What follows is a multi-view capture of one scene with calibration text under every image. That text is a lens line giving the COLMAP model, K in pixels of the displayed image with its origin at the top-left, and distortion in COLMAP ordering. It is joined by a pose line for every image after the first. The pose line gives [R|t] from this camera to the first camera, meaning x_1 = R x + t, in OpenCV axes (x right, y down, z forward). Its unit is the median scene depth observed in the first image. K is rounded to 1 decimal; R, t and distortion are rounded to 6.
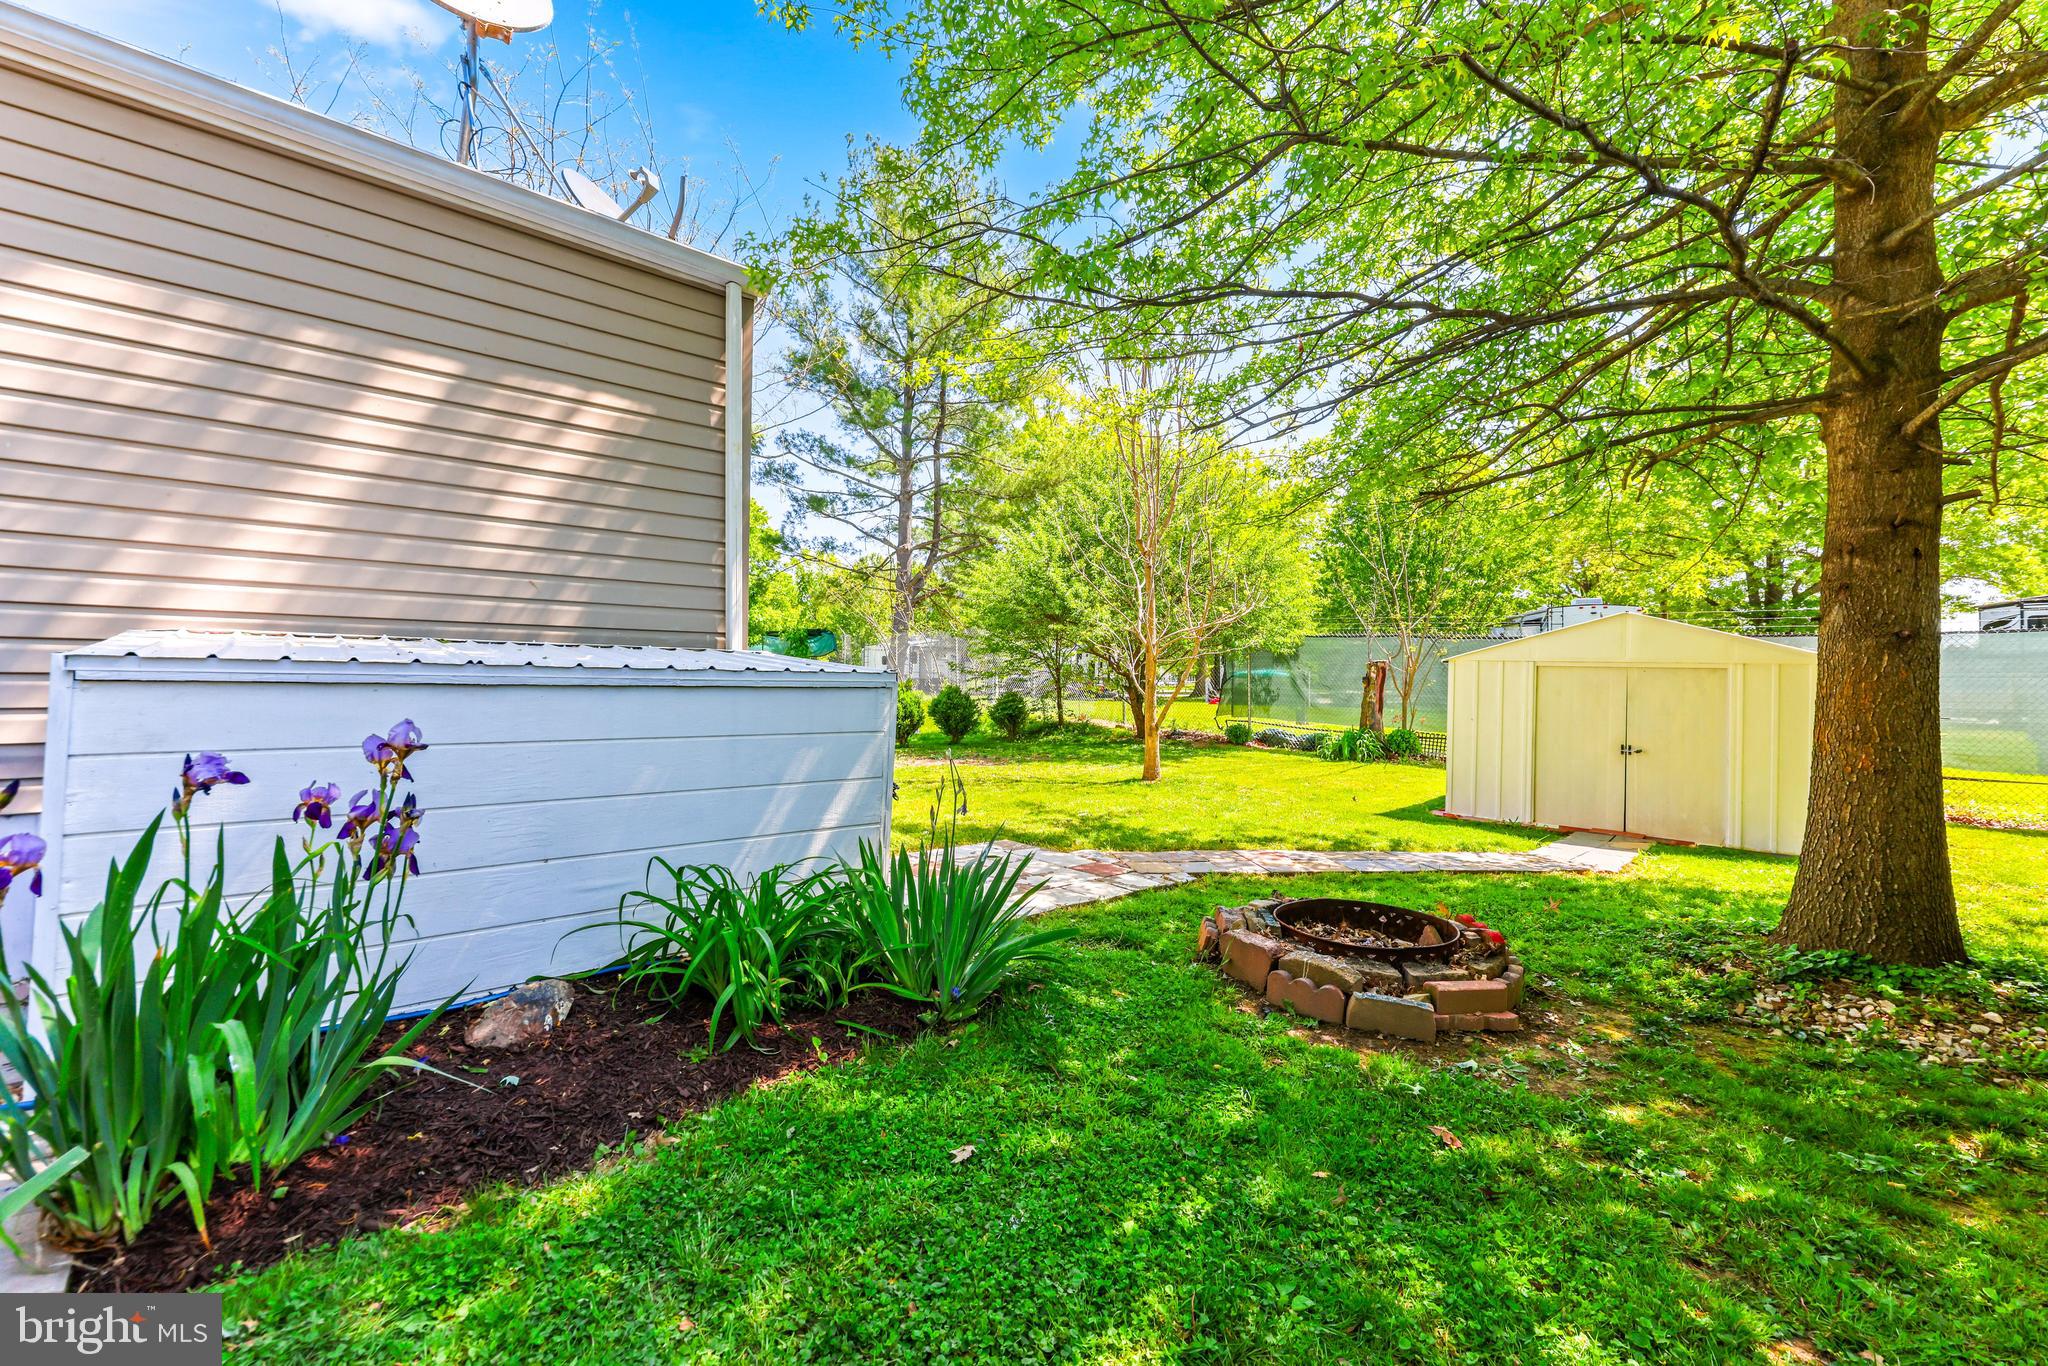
lens RADIAL K [[815.7, 0, 1031.1], [0, 815.7, 696.2], [0, 0, 1]] dist [0.015162, 0.000076]
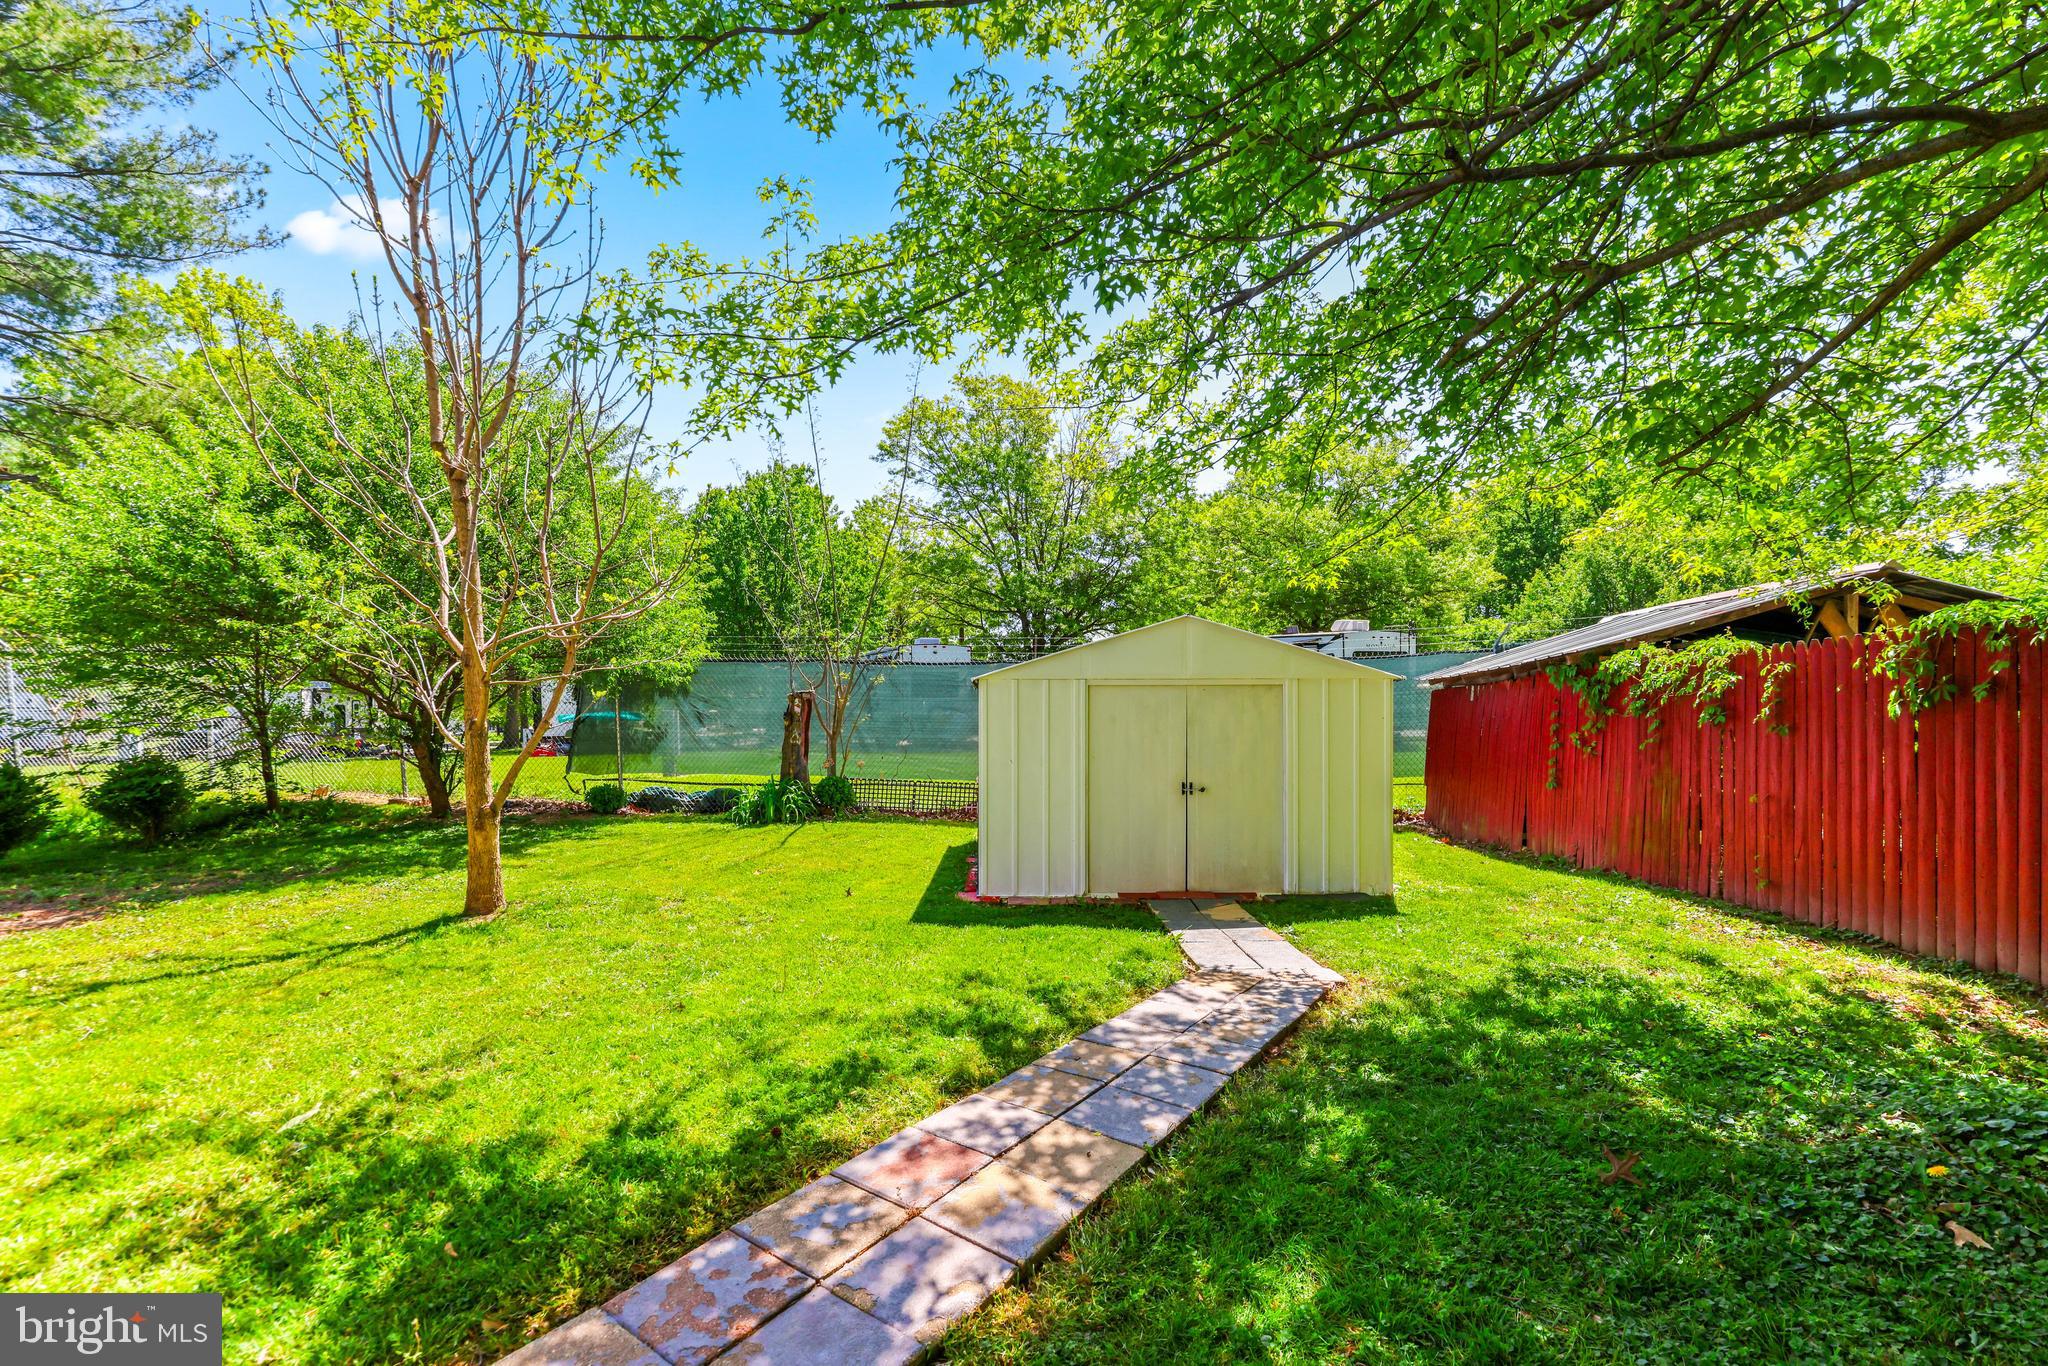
lens RADIAL K [[846.4, 0, 1021.7], [0, 846.4, 725.0], [0, 0, 1]] dist [-0.000395, -0.000060]
pose [[0.730440, -0.030146, 0.682311, 0.021444], [0.042072, 0.999114, -0.000896, -0.001333], [-0.681680, 0.029360, 0.731061, 0.242993]]
